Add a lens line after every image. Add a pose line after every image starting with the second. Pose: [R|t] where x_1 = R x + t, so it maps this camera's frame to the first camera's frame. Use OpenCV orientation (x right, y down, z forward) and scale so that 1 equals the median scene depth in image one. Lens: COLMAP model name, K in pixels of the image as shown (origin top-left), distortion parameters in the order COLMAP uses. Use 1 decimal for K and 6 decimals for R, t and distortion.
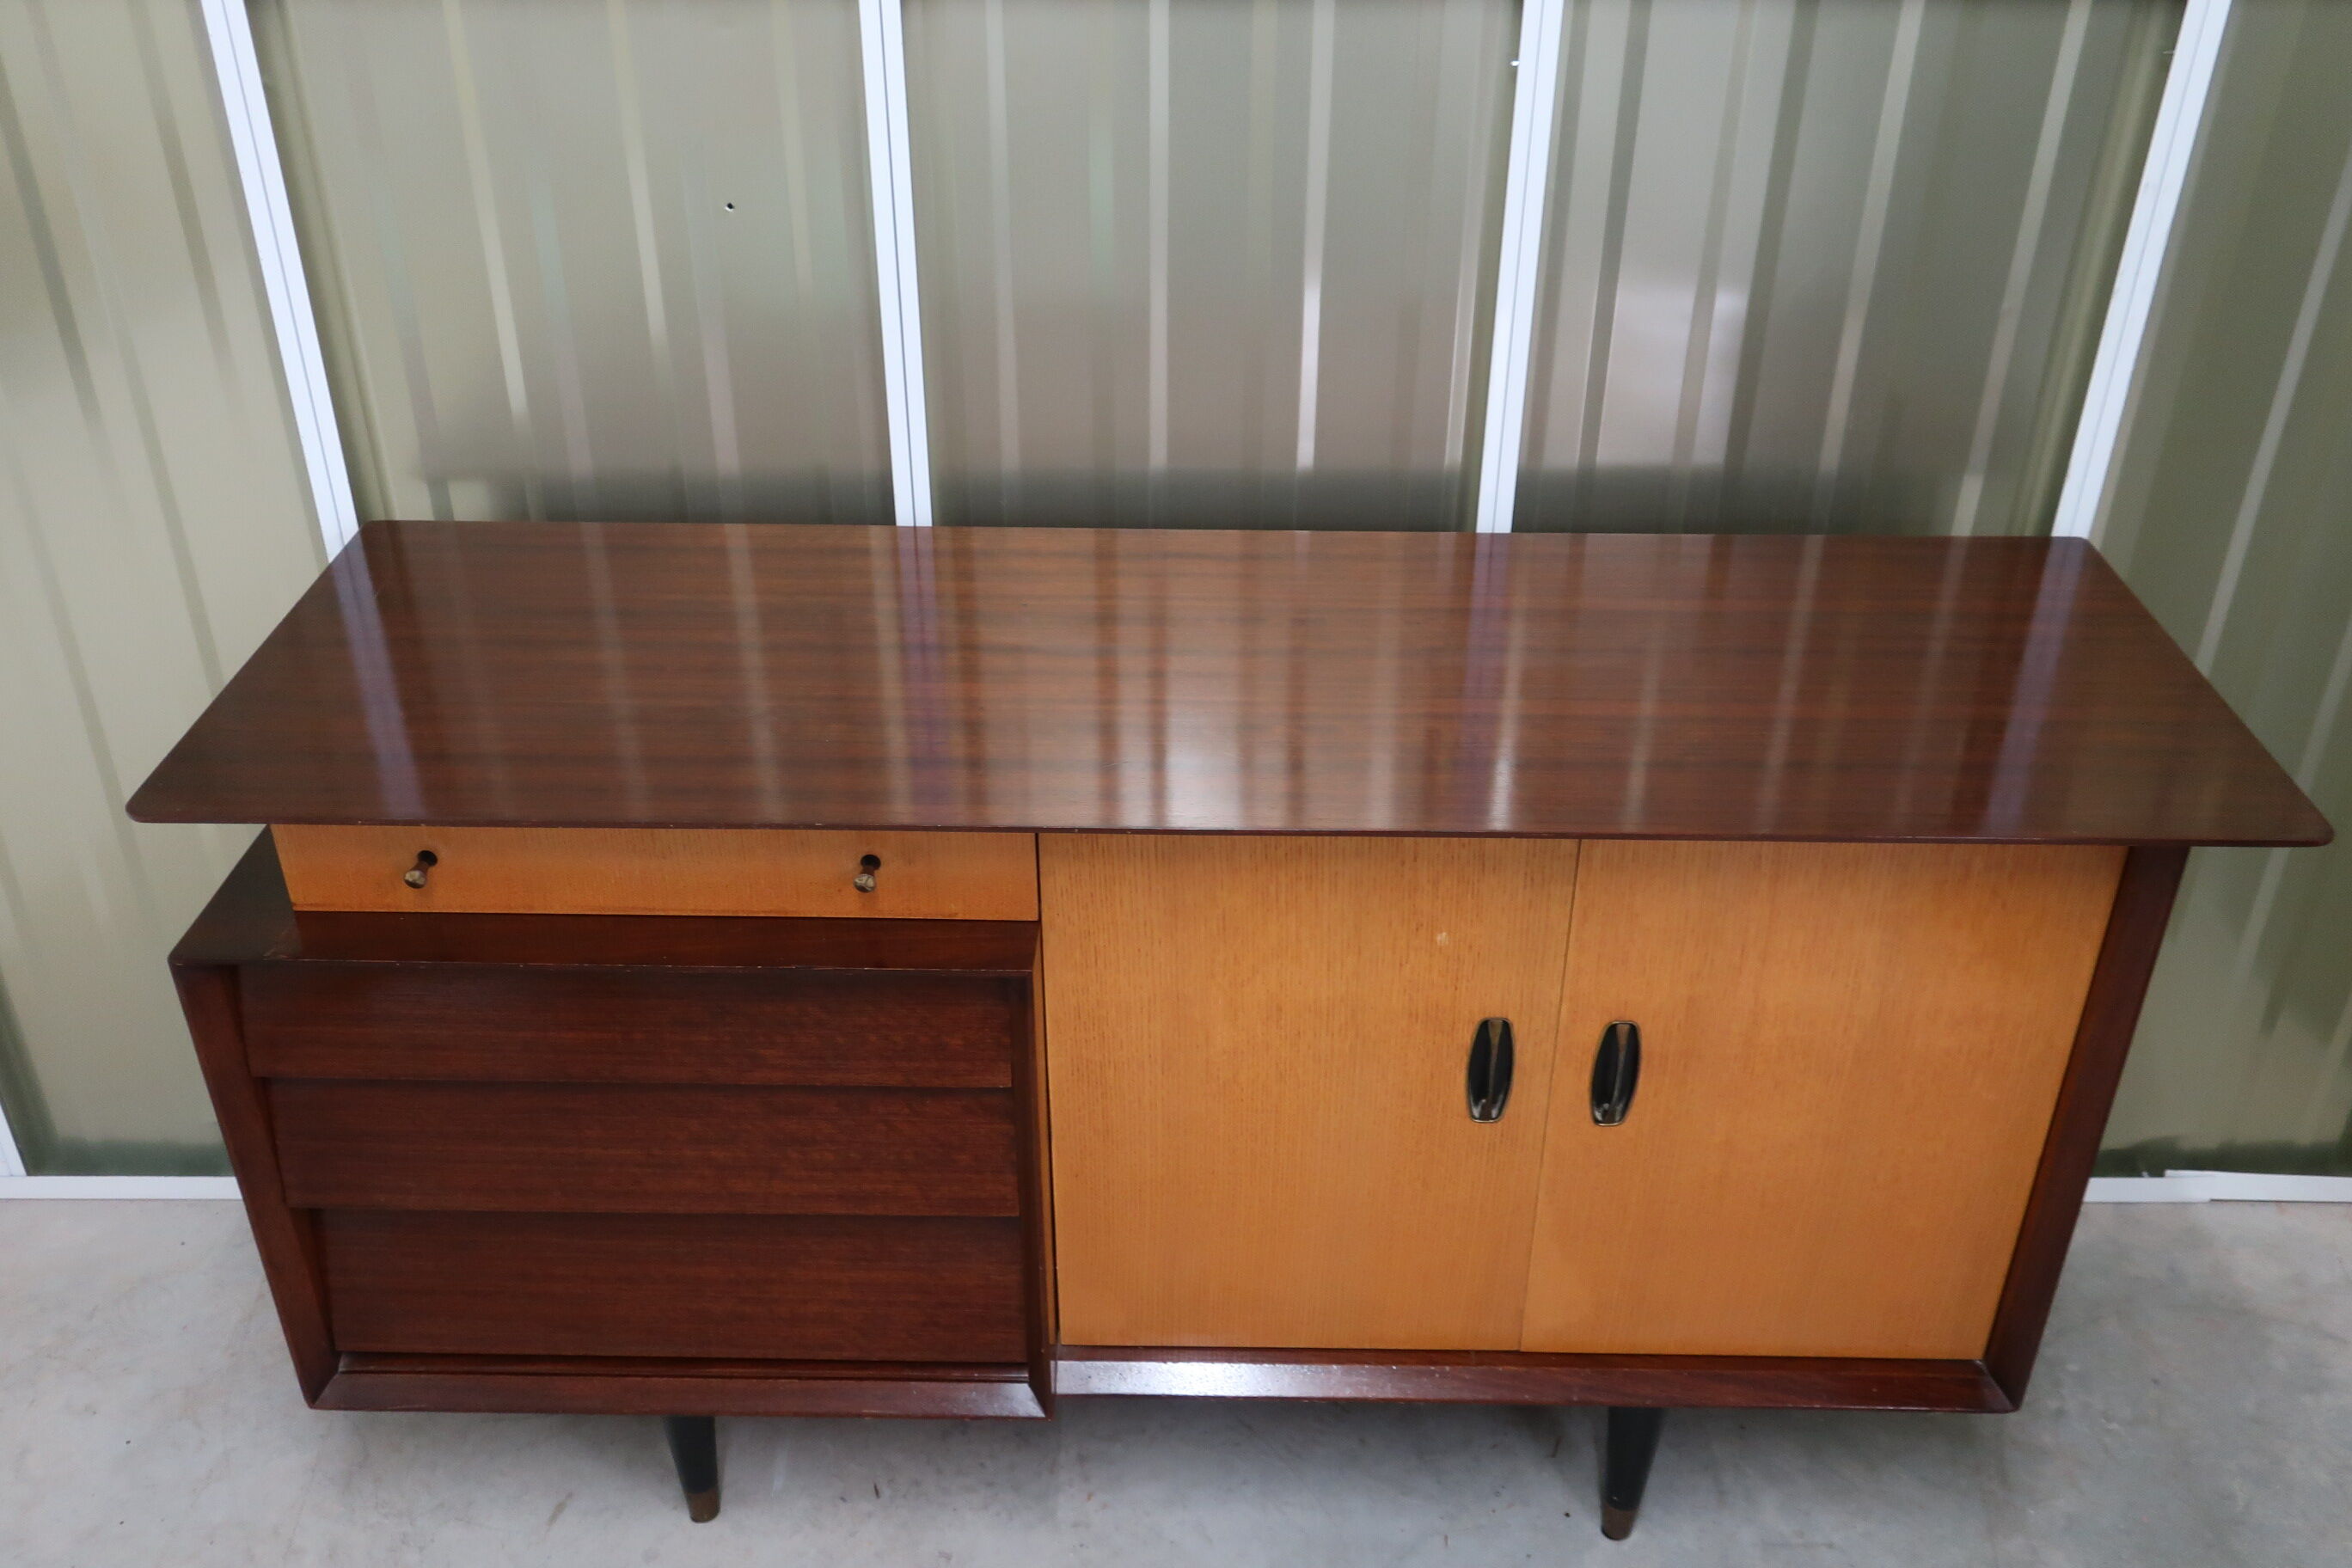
lens RADIAL K [[2057.2, 0, 1176.0], [0, 2057.2, 784.0], [0, 0, 1]] dist [0.006765, 0.003877]
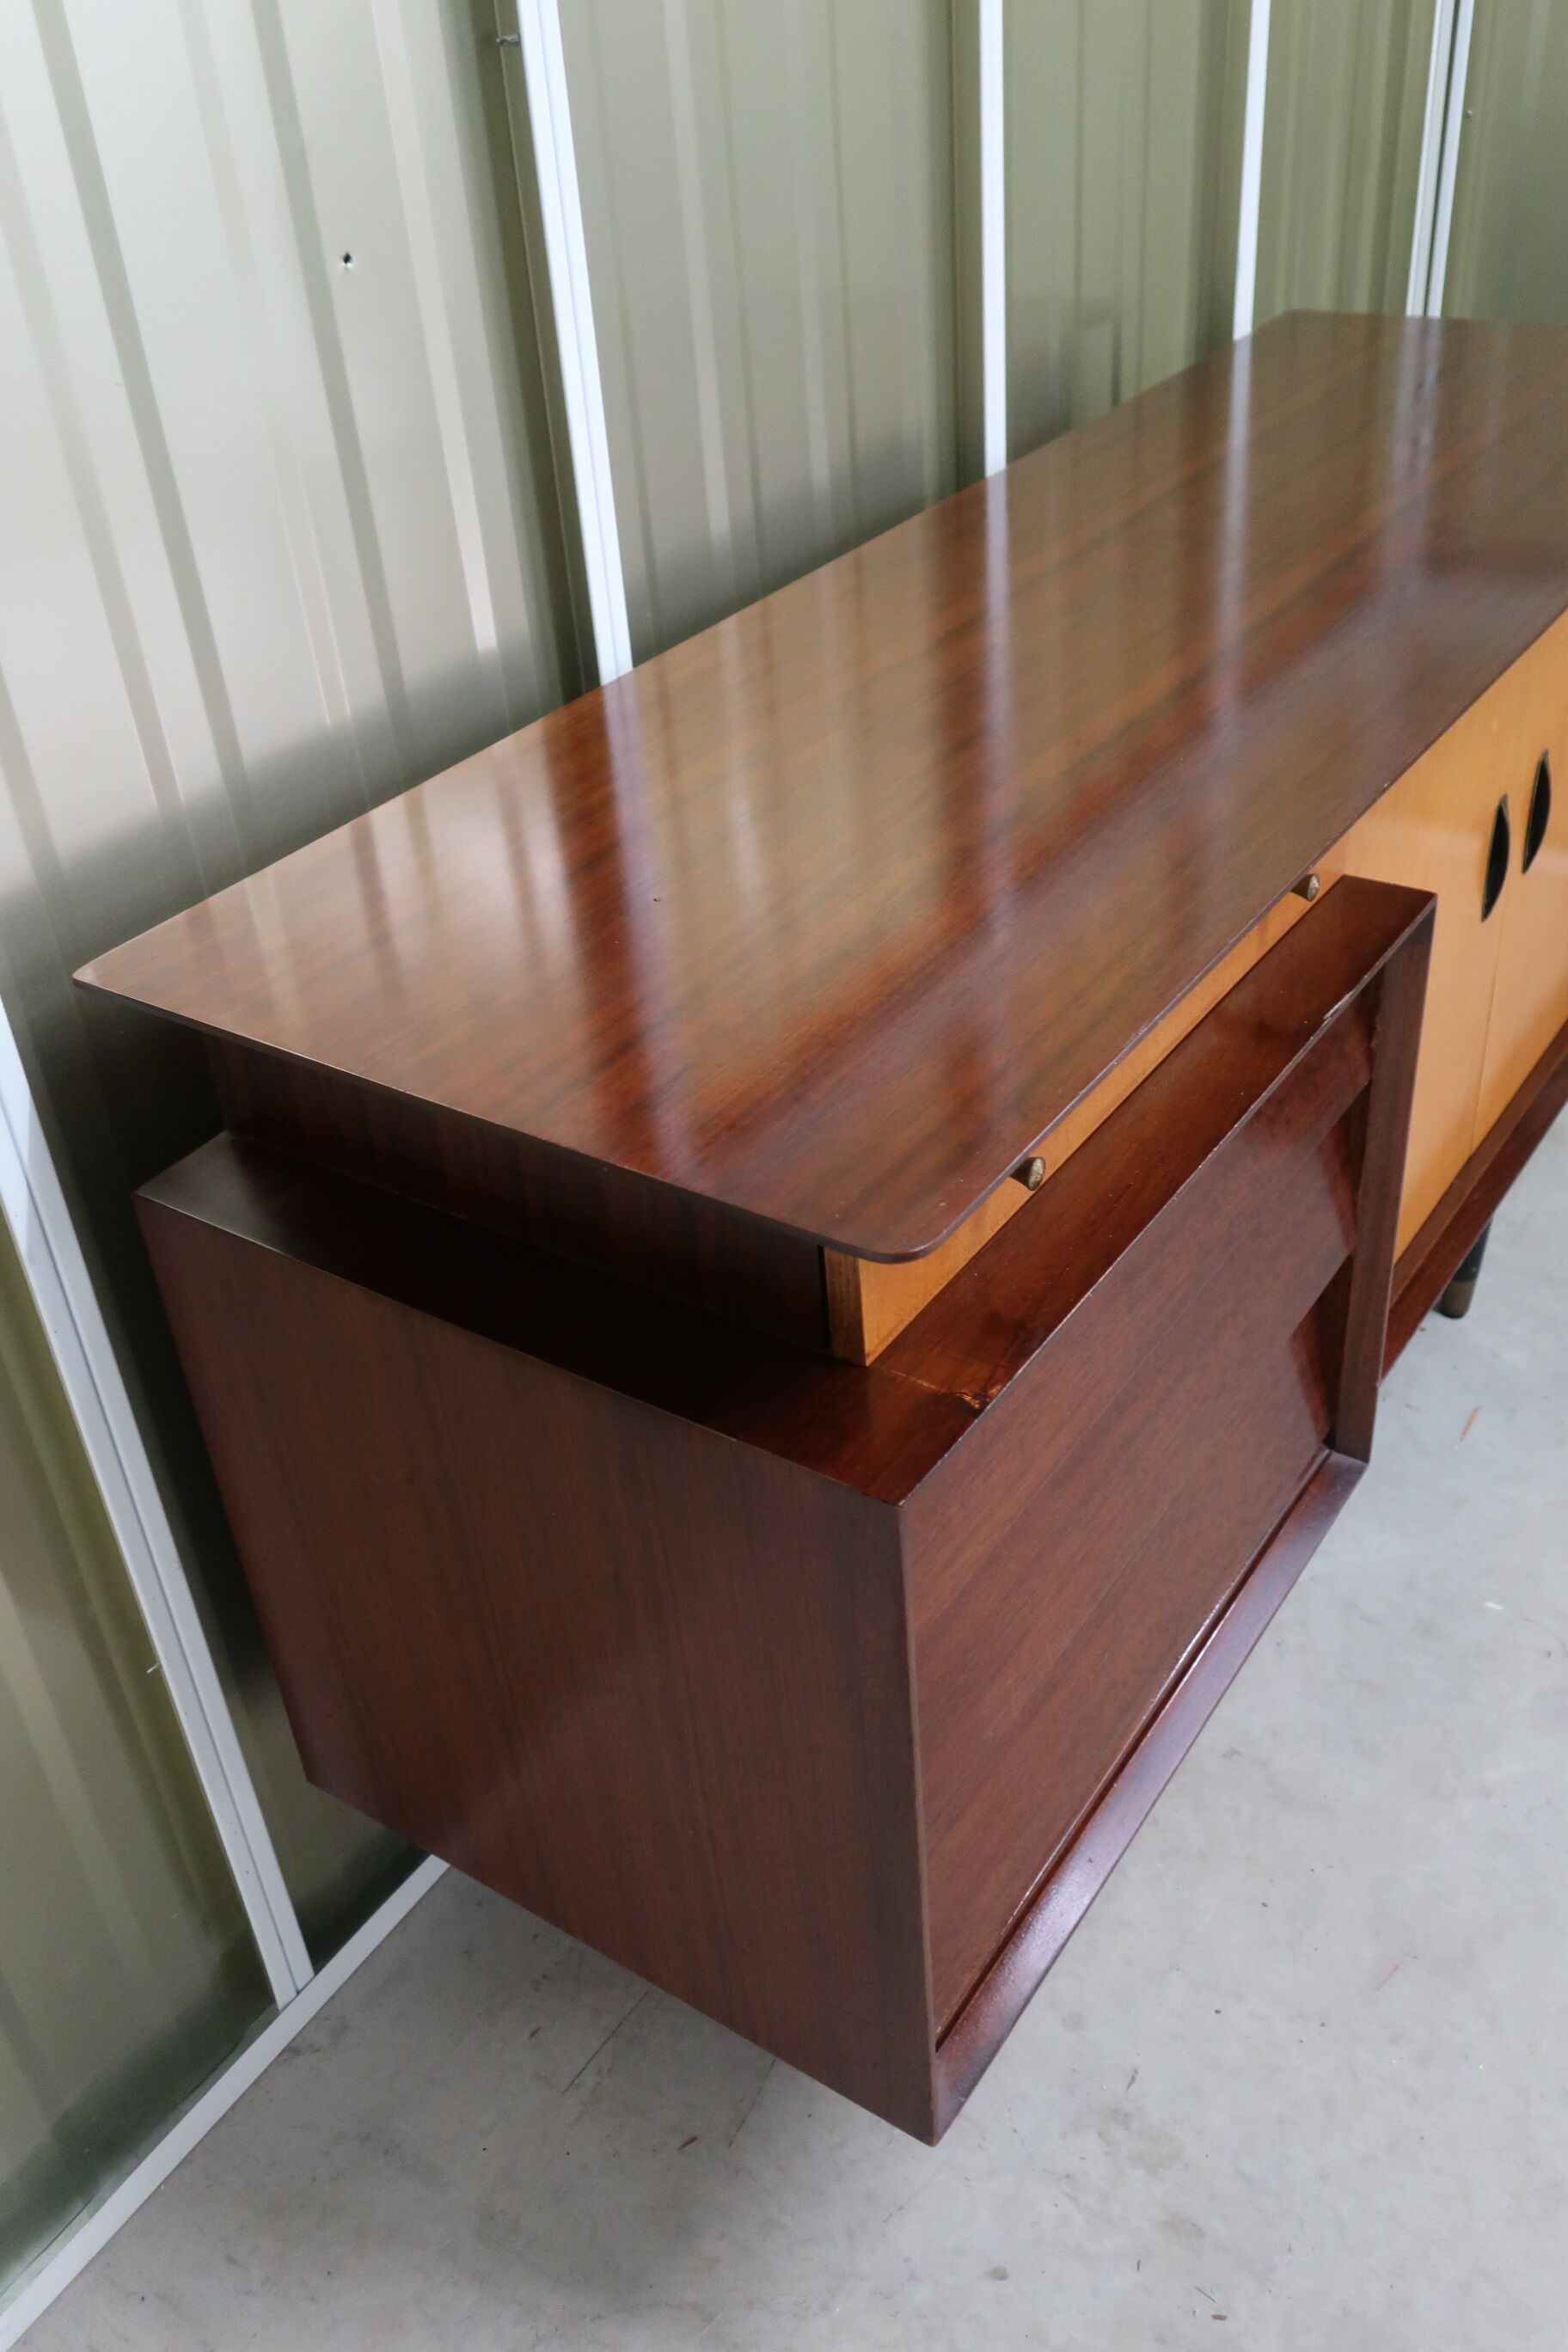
lens RADIAL K [[2015.1, 0, 773.3], [0, 2015.1, 1198.1], [0, 0, 1]] dist [0.005322, -0.009863]
pose [[0.551097, -0.508050, 0.661949, -0.723618], [0.501272, 0.835760, 0.224123, -0.111125], [-0.667097, 0.208303, 0.715256, 0.532628]]
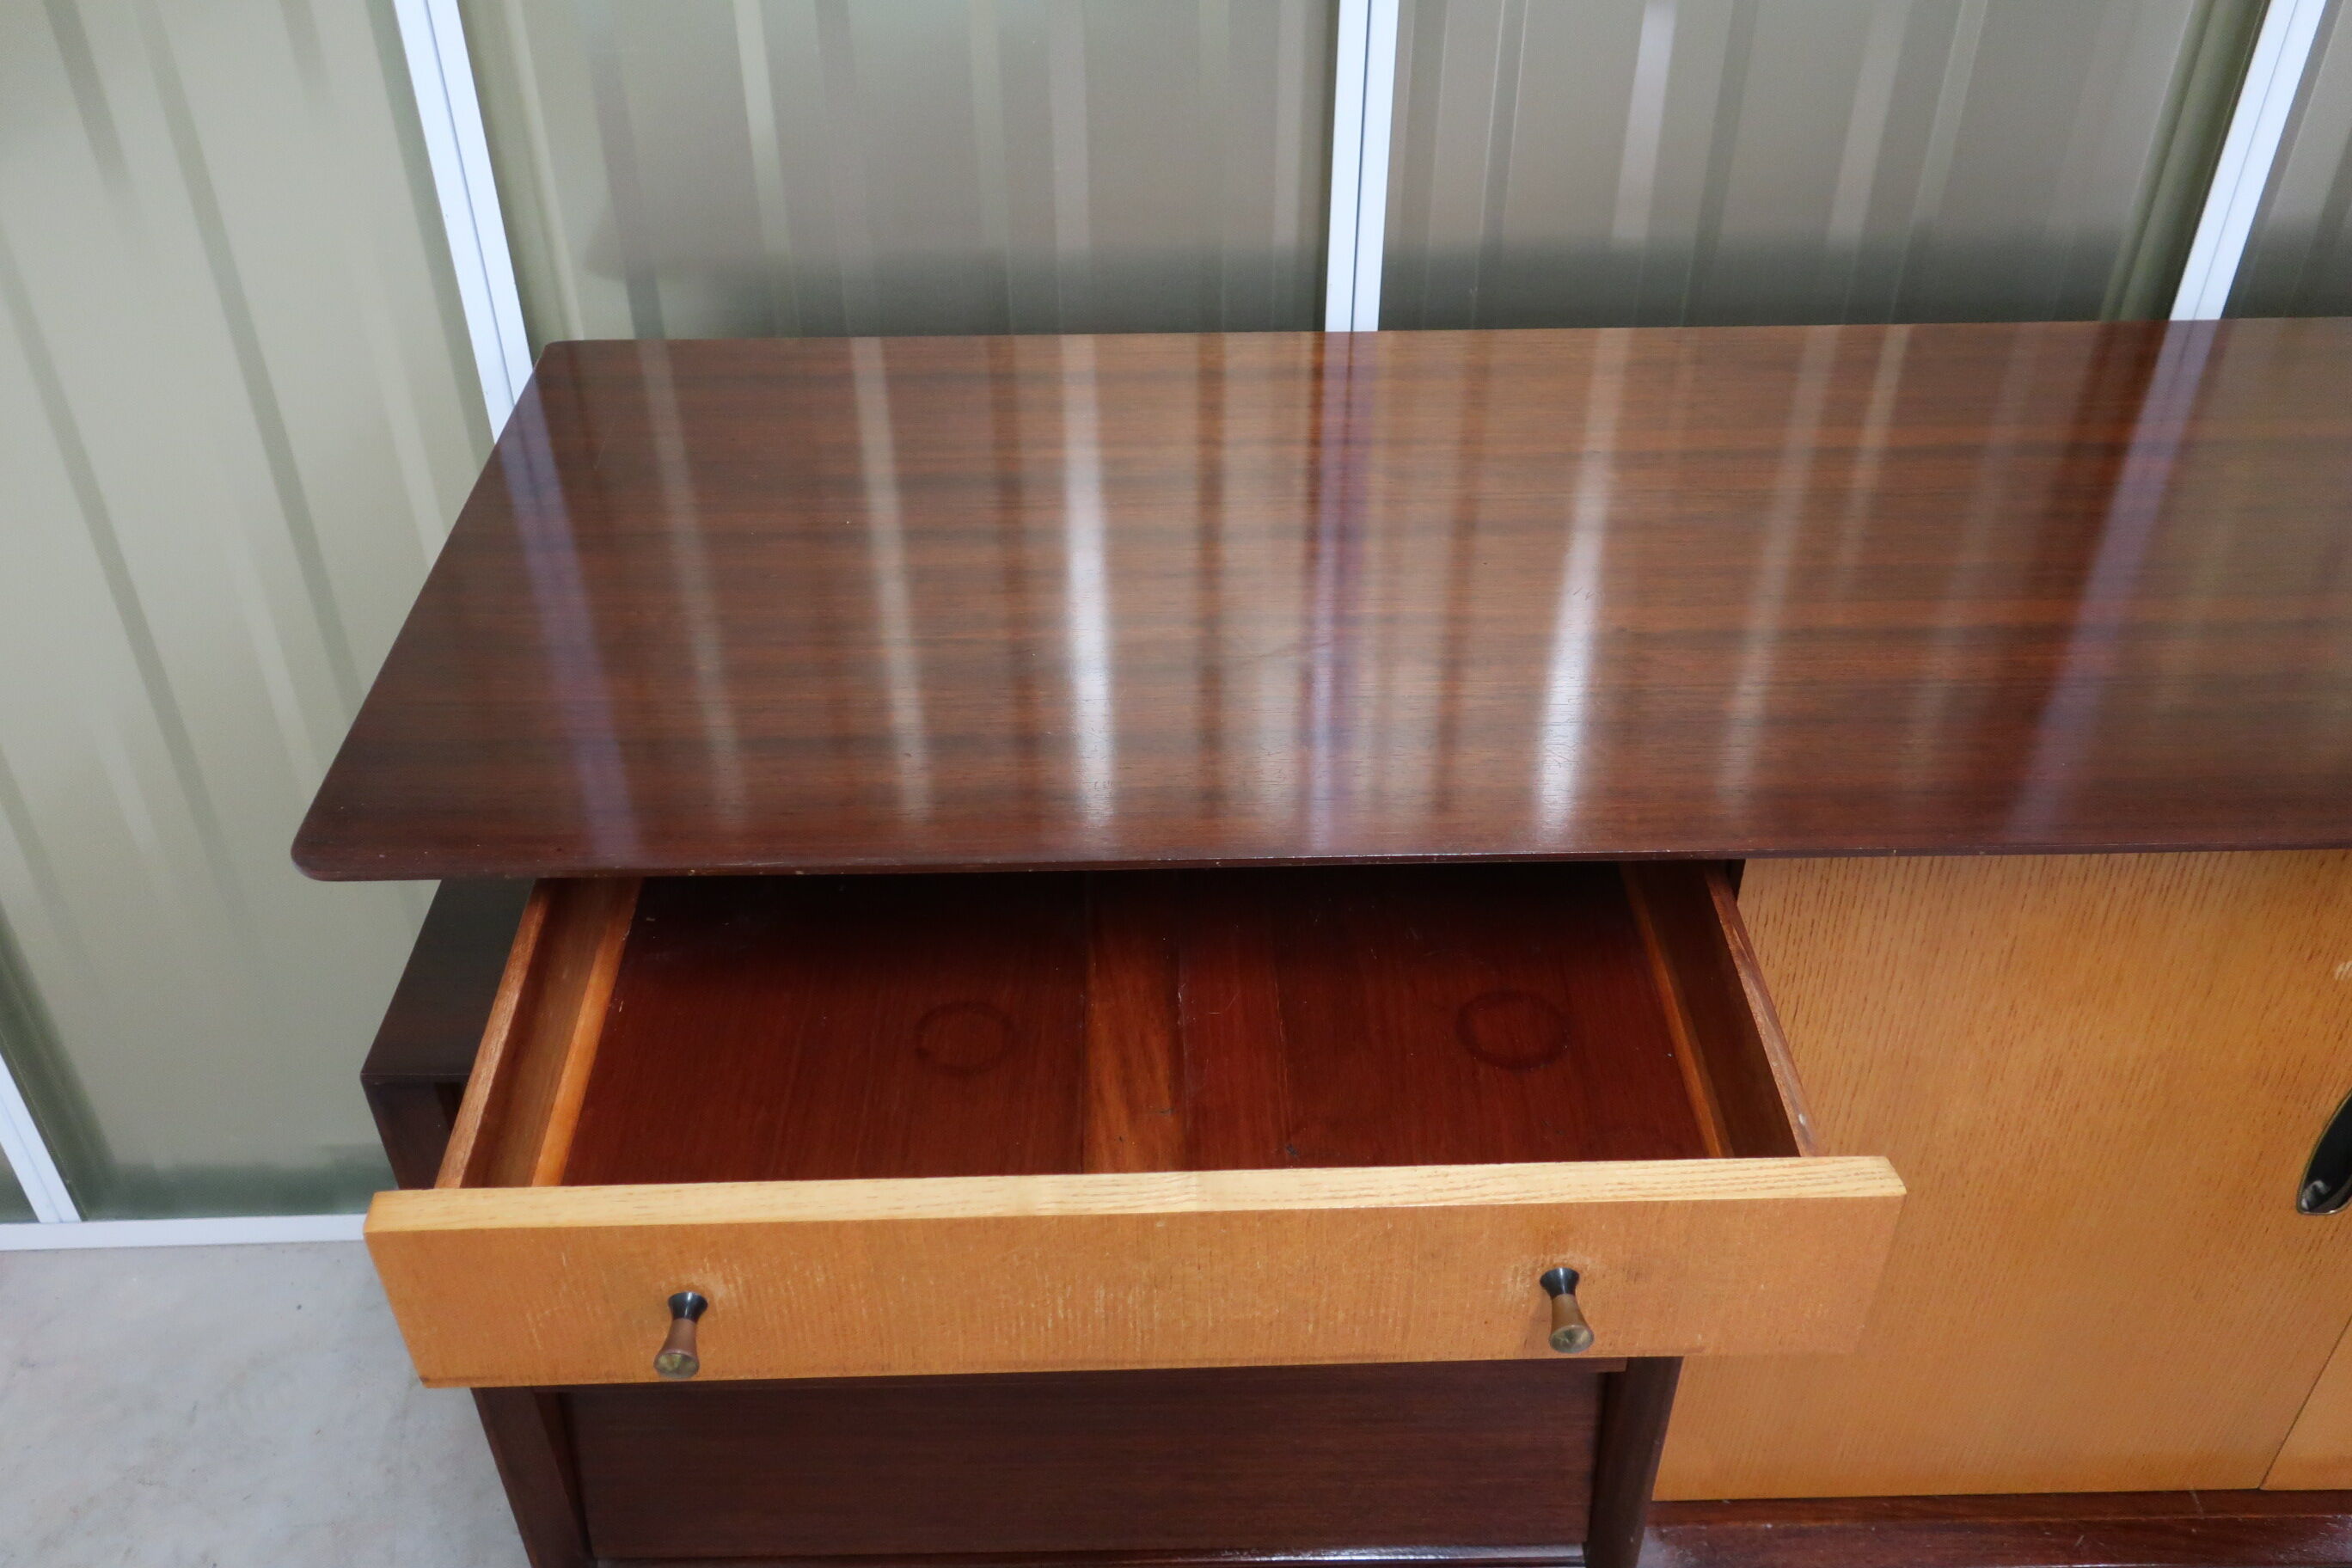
lens RADIAL K [[2016.1, 0, 1176.0], [0, 2016.1, 784.0], [0, 0, 1]] dist [0.061899, -0.088376]
pose [[0.999229, -0.029507, 0.025895, -0.224897], [0.026499, 0.993615, 0.109669, -0.055733], [-0.028965, -0.108899, 0.993631, 0.346527]]
